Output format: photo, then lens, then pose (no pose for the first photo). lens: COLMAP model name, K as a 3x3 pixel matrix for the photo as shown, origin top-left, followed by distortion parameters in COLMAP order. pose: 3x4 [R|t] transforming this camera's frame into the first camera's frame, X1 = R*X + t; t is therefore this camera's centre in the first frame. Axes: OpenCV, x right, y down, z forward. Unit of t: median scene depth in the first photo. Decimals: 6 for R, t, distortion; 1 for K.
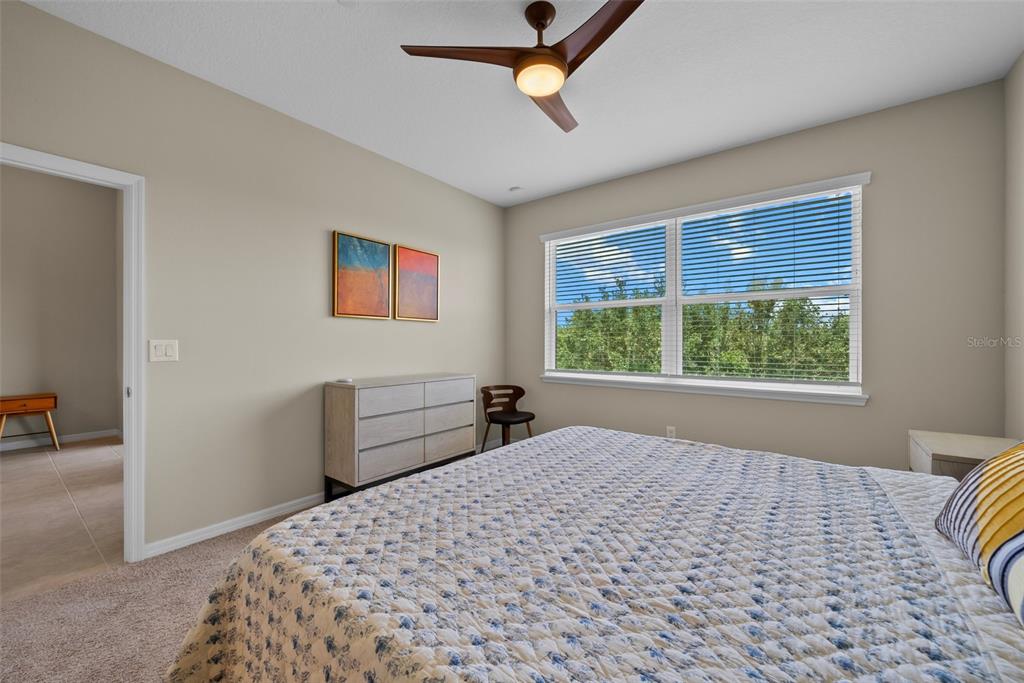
lens RADIAL K [[394.9, 0, 512.0], [0, 394.9, 341.5], [0, 0, 1]] dist [0.000171, 0.000029]
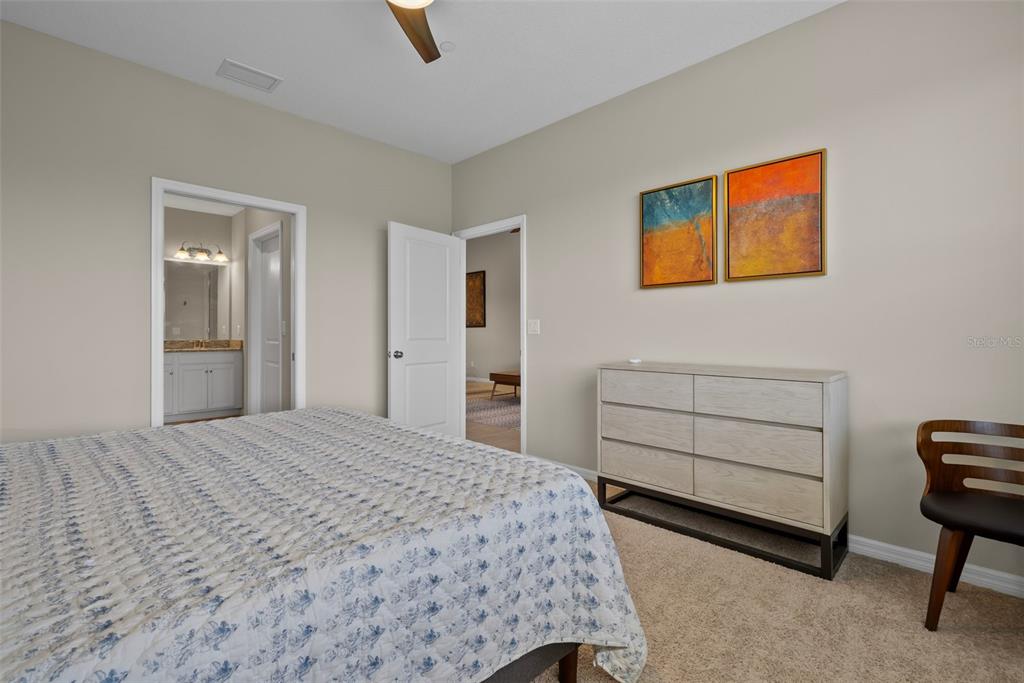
lens RADIAL K [[460.1, 0, 512.0], [0, 460.1, 341.5], [0, 0, 1]] dist [-0.000751, -0.000093]
pose [[-0.124060, 0.014631, -0.992167, 0.587835], [0.002212, 0.999893, 0.014468, 0.036255], [0.992272, -0.000399, -0.124079, 0.801321]]
